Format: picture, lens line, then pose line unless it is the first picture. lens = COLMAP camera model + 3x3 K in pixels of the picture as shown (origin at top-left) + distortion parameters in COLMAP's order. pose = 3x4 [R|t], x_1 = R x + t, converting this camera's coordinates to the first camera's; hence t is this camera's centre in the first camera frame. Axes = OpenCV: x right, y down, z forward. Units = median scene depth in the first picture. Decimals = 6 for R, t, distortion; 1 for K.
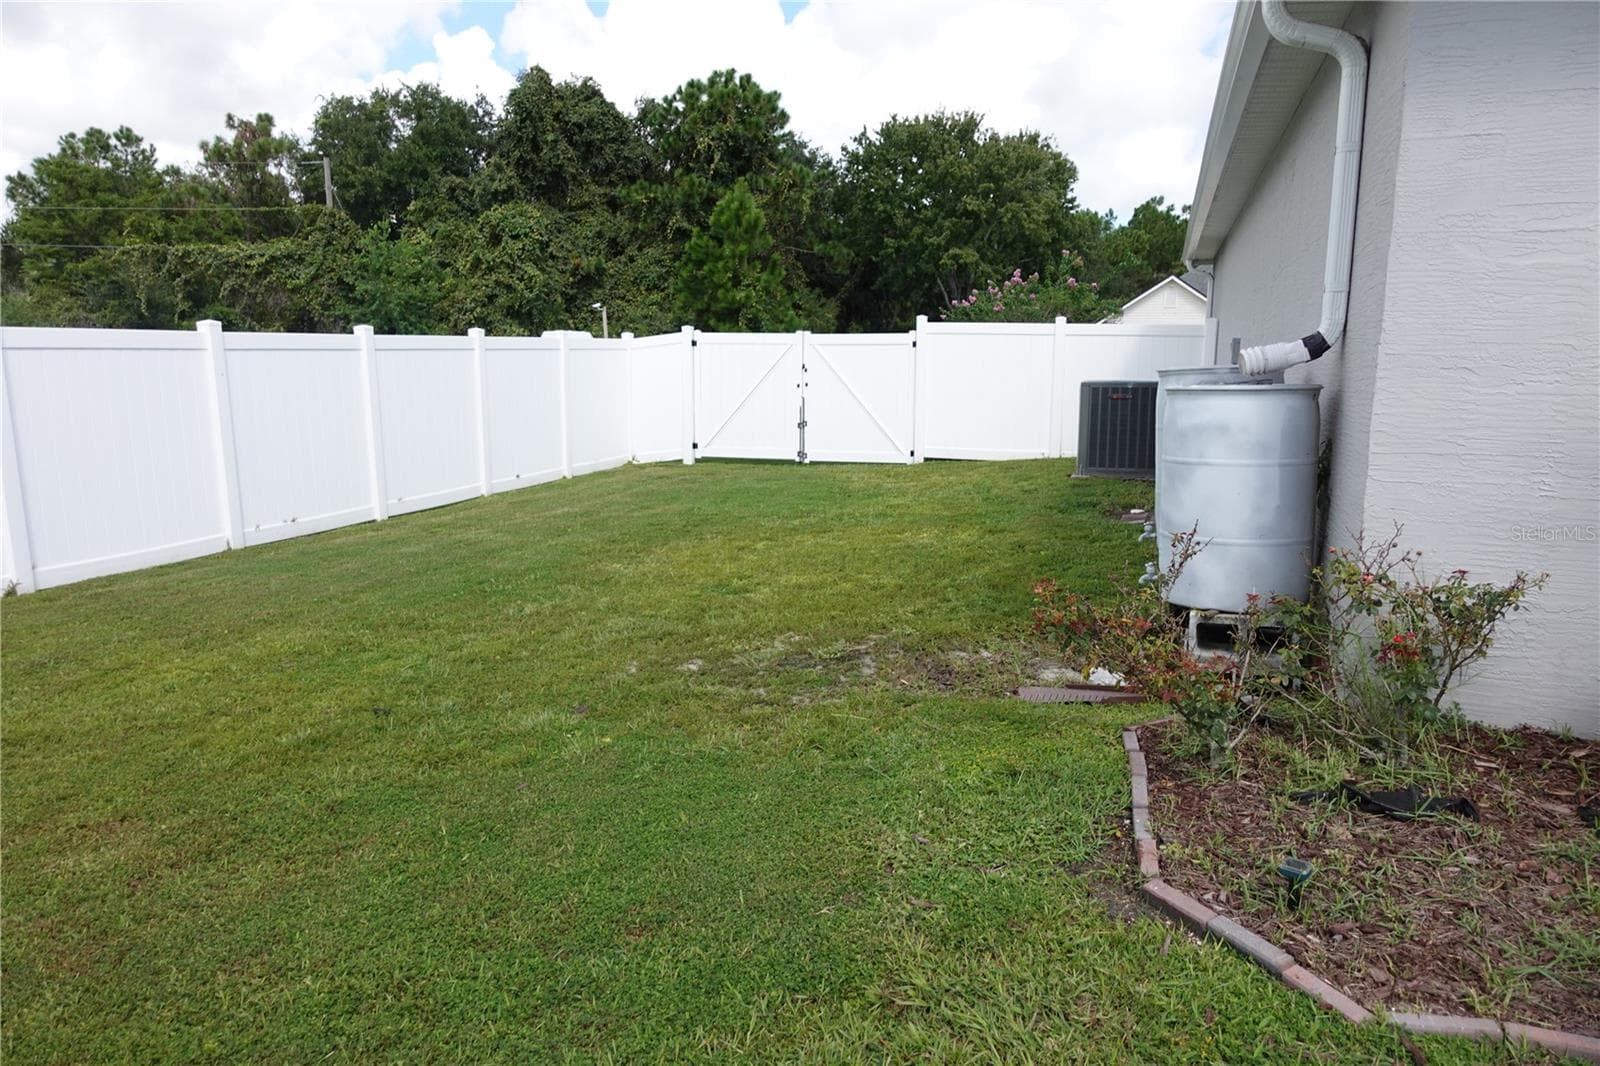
lens RADIAL K [[1119.7, 0, 805.9], [0, 1119.7, 532.7], [0, 0, 1]] dist [0.006737, -0.000902]
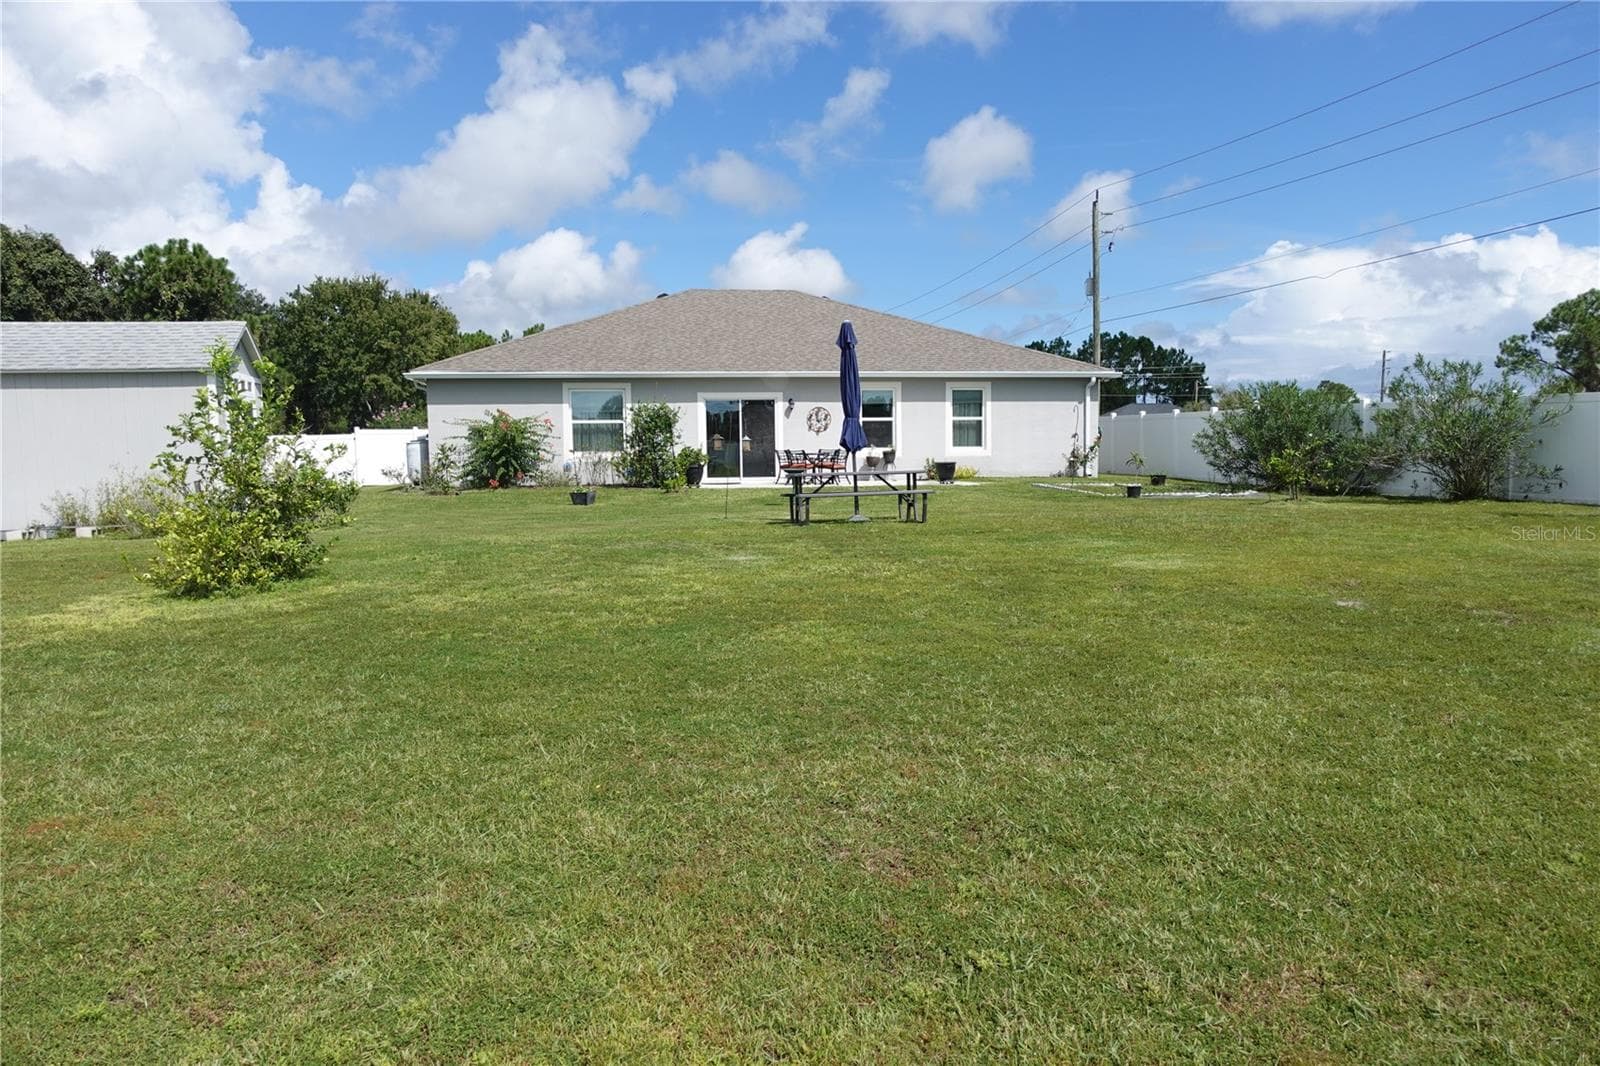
lens RADIAL K [[1119.7, 0, 797.8], [0, 1119.7, 533.3], [0, 0, 1]] dist [0.006737, -0.000902]
pose [[0.884524, -0.058505, 0.462812, -0.059428], [0.097080, 0.993469, -0.059953, 0.081308], [-0.456281, 0.097959, 0.884427, -0.468882]]
